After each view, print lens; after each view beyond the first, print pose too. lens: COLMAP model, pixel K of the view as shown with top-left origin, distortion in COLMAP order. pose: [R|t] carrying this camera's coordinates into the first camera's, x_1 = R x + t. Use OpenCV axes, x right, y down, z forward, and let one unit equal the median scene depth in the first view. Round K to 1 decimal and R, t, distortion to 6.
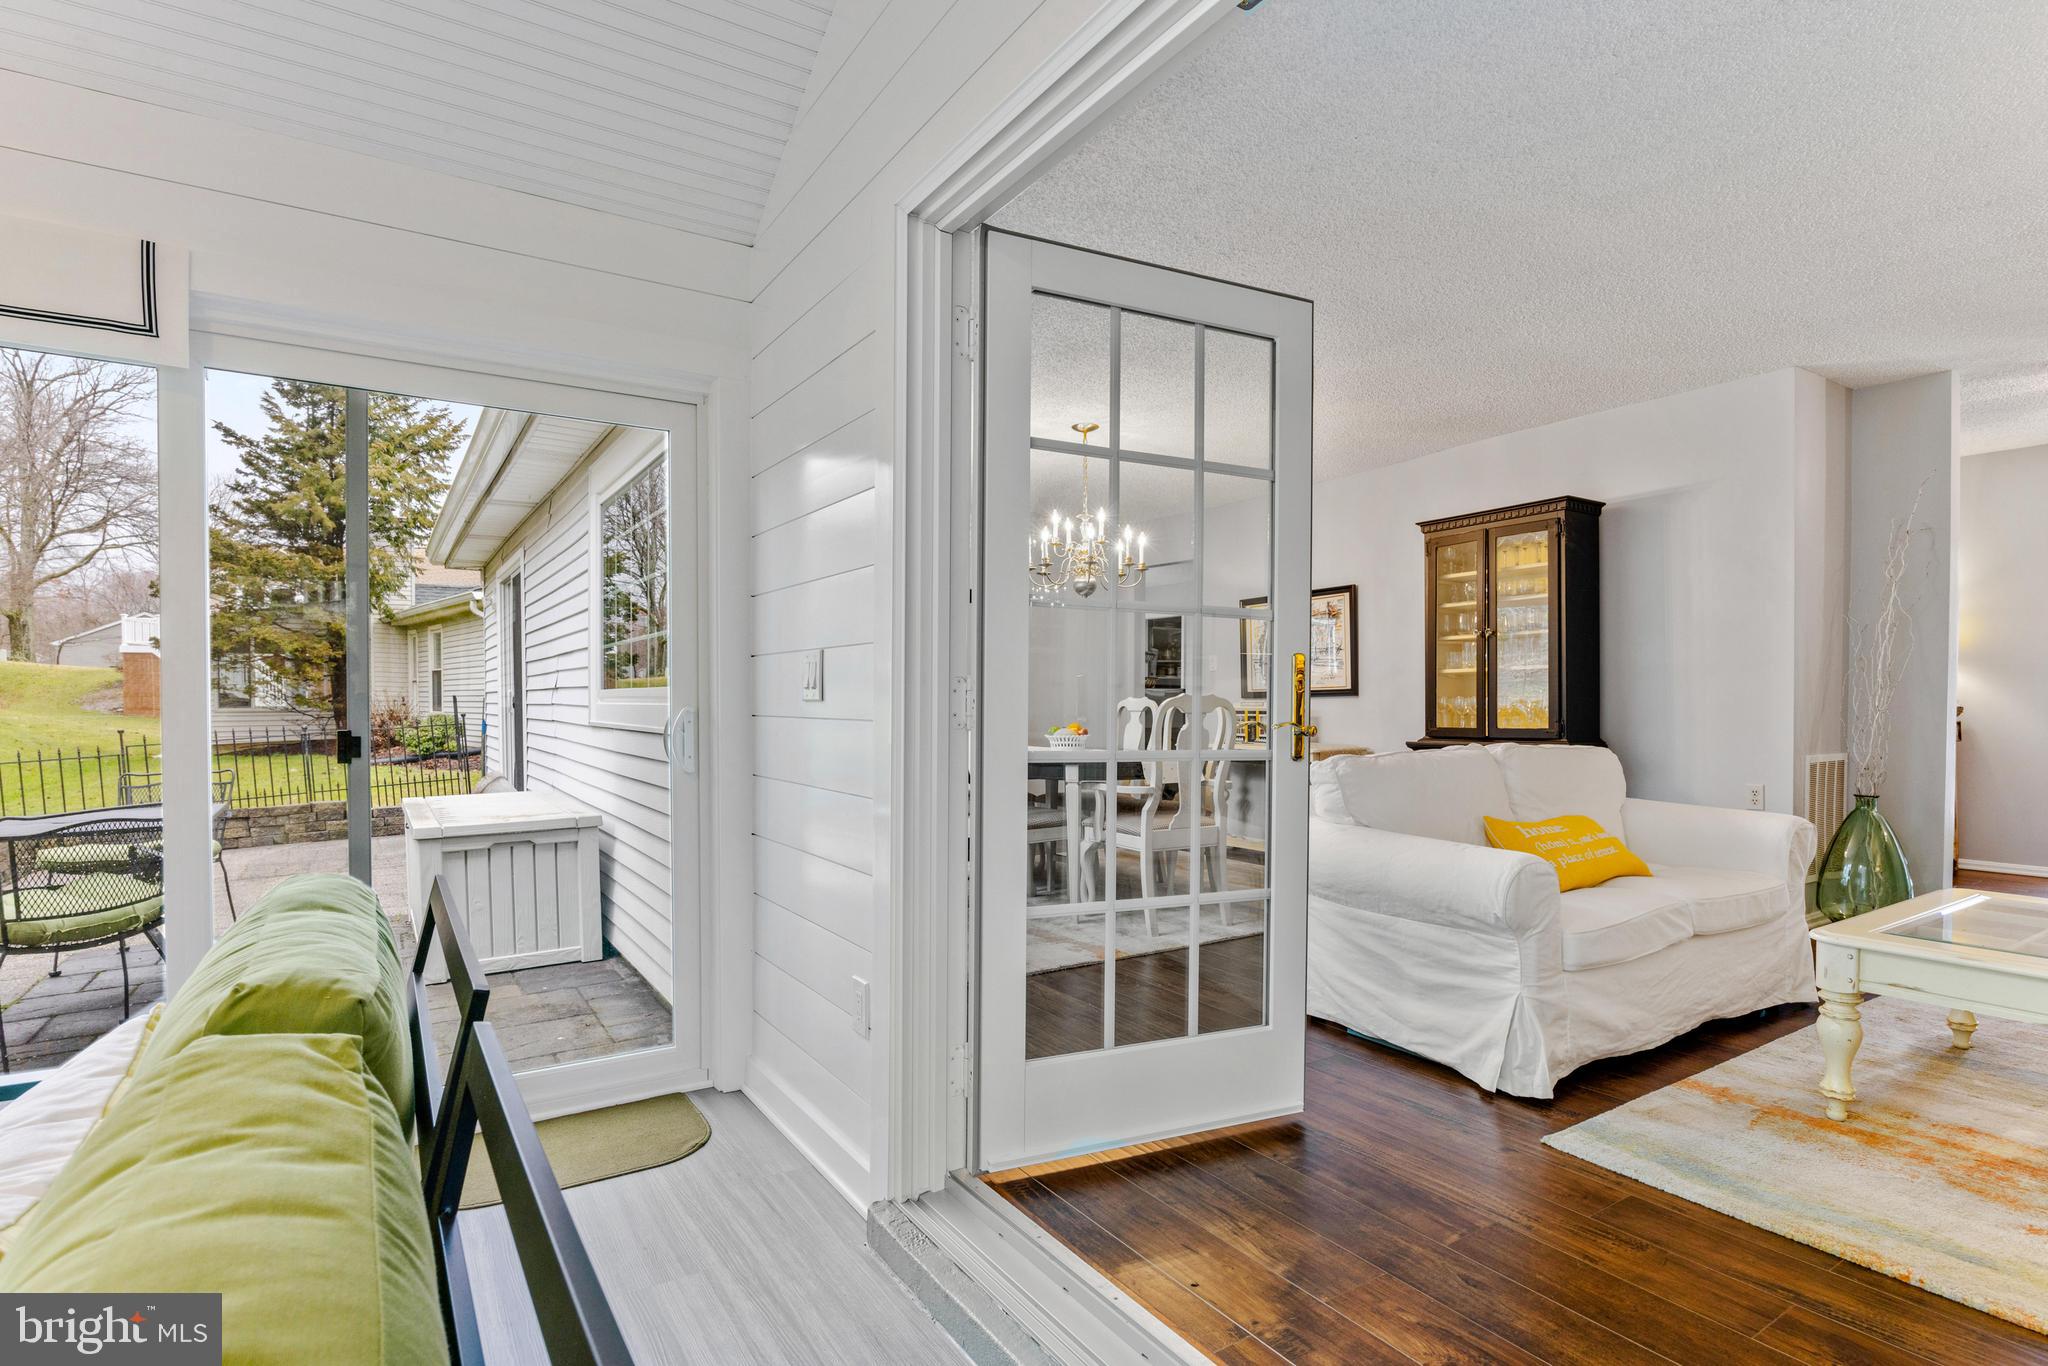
lens RADIAL K [[1012.1, 0, 1059.9], [0, 1012.1, 715.9], [0, 0, 1]] dist [-0.000582, -0.000155]
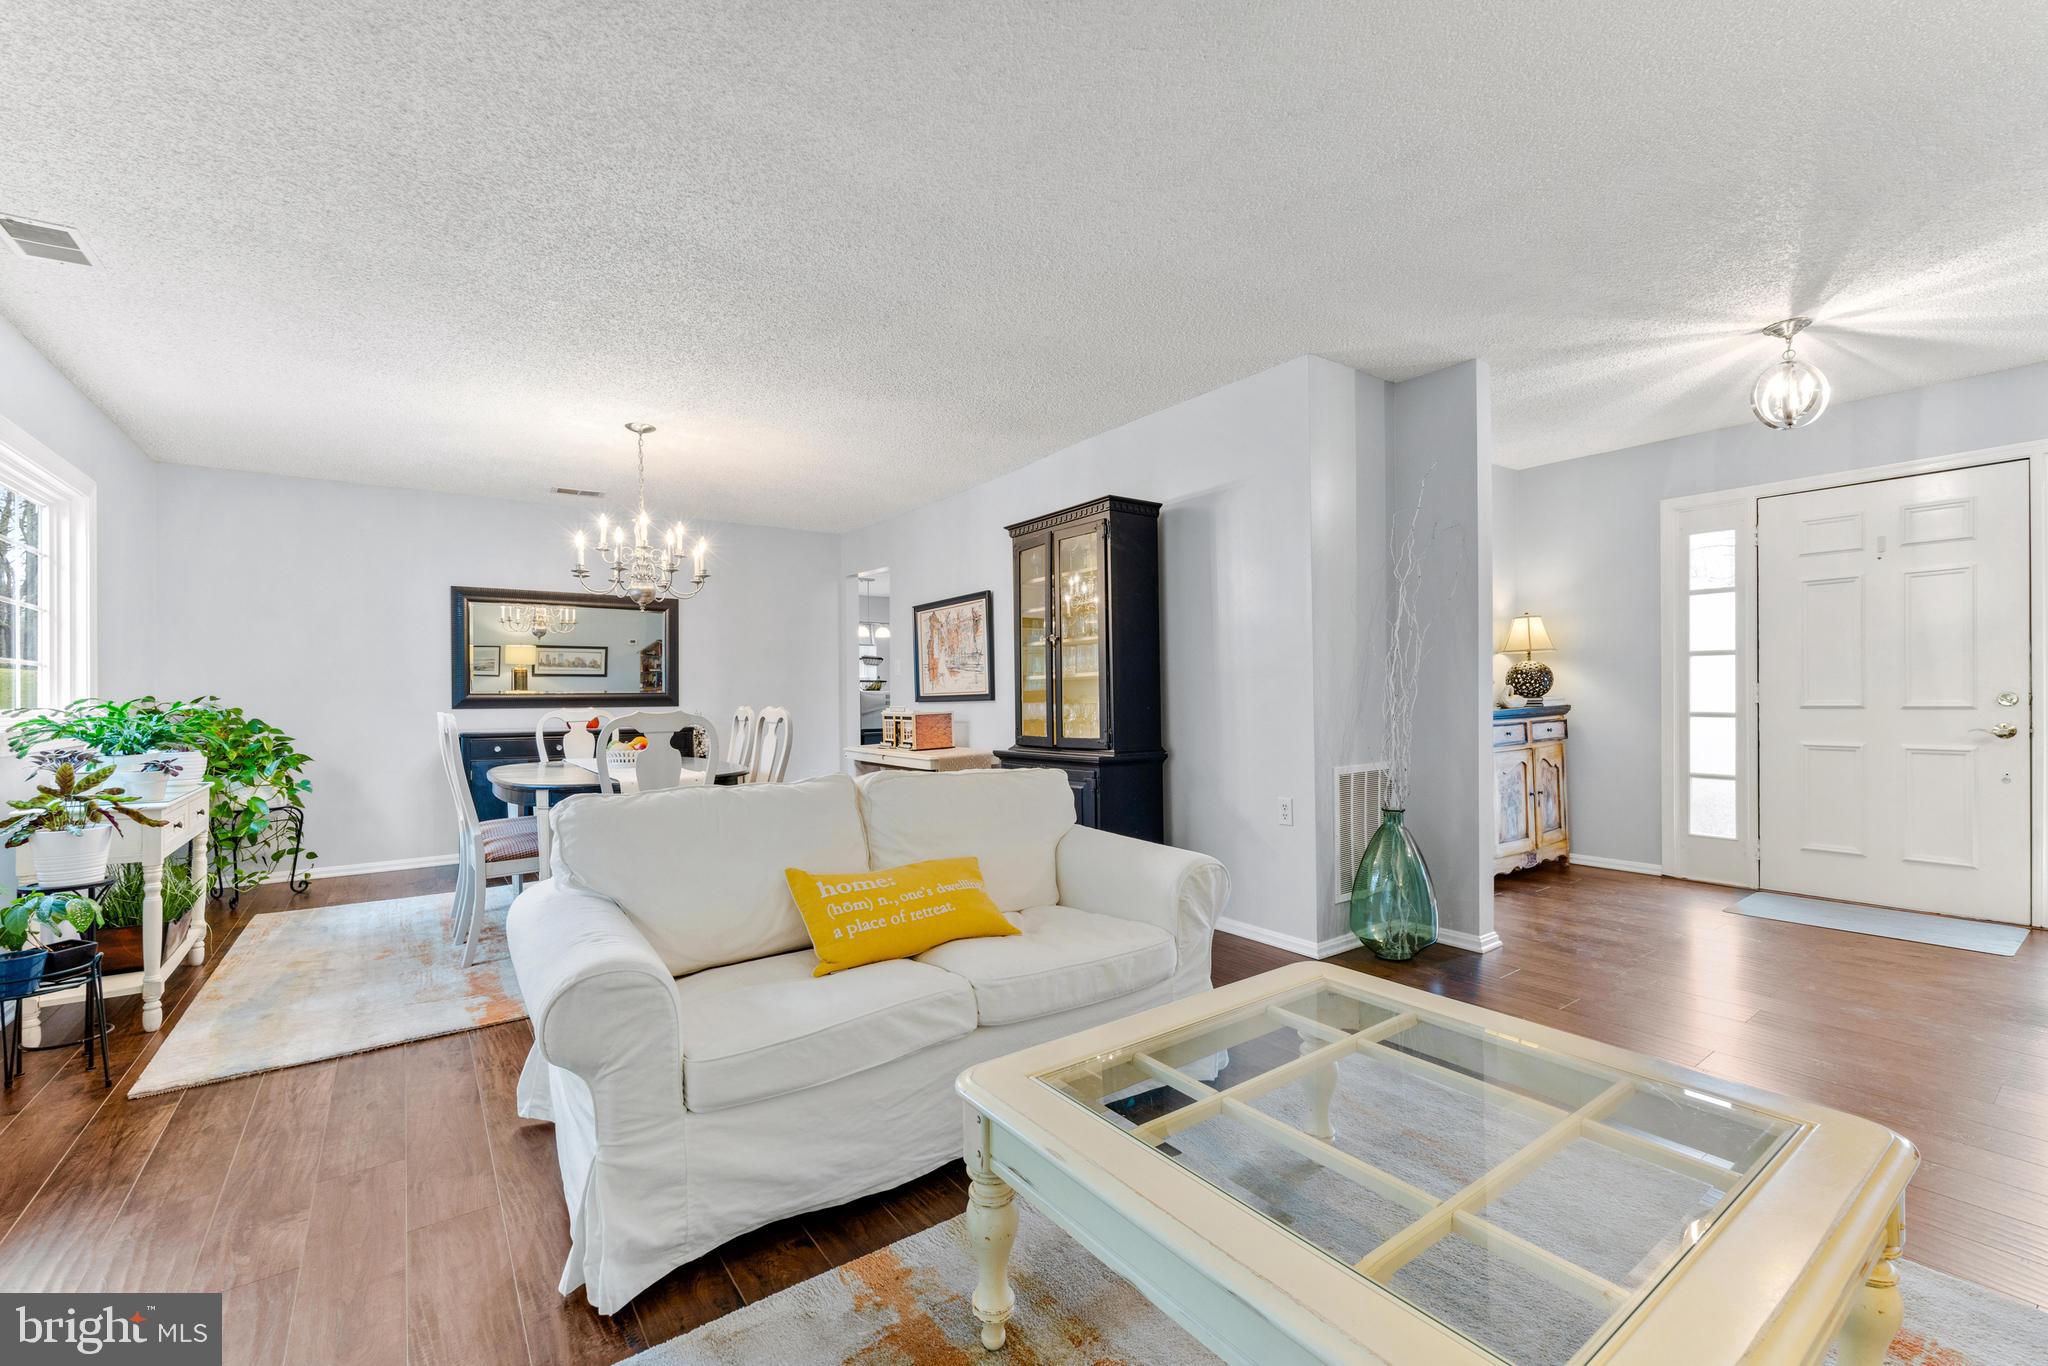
lens RADIAL K [[849.4, 0, 1027.3], [0, 849.4, 693.5], [0, 0, 1]] dist [0.002073, -0.000471]
pose [[0.999275, -0.012783, 0.035854, 0.388713], [0.013210, 0.999845, -0.011677, -0.021687], [-0.035699, 0.012142, 0.999289, 0.201613]]
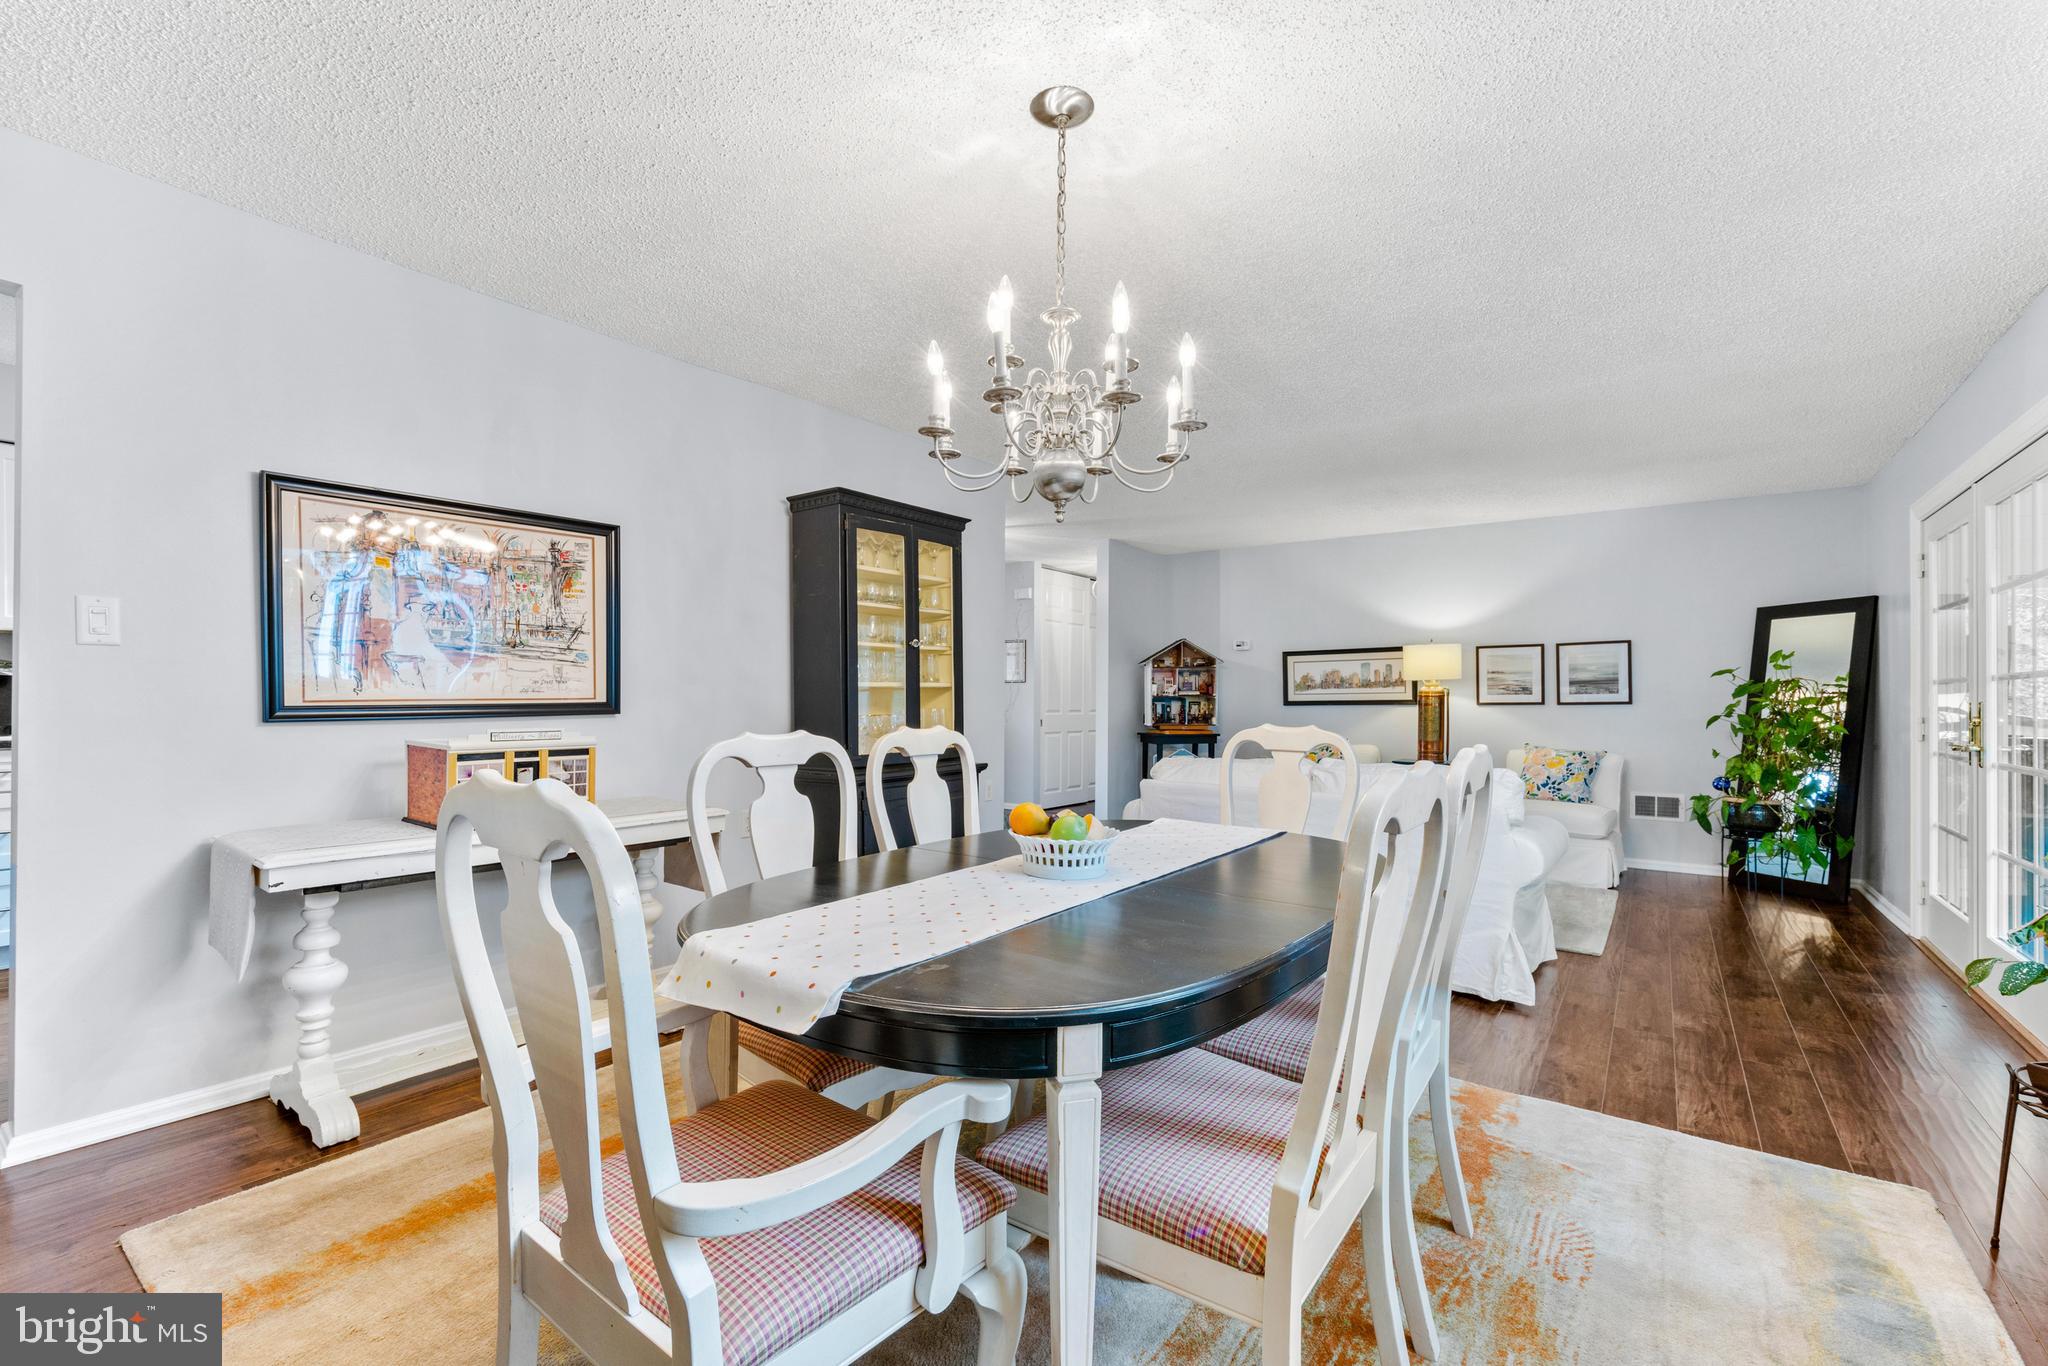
lens RADIAL K [[849.4, 0, 1027.3], [0, 849.4, 693.5], [0, 0, 1]] dist [0.002073, -0.000471]
pose [[-0.325763, 0.004483, 0.945441, -0.340419], [0.002205, 0.999990, -0.003982, -0.038429], [-0.945449, 0.000787, -0.325770, 1.222501]]
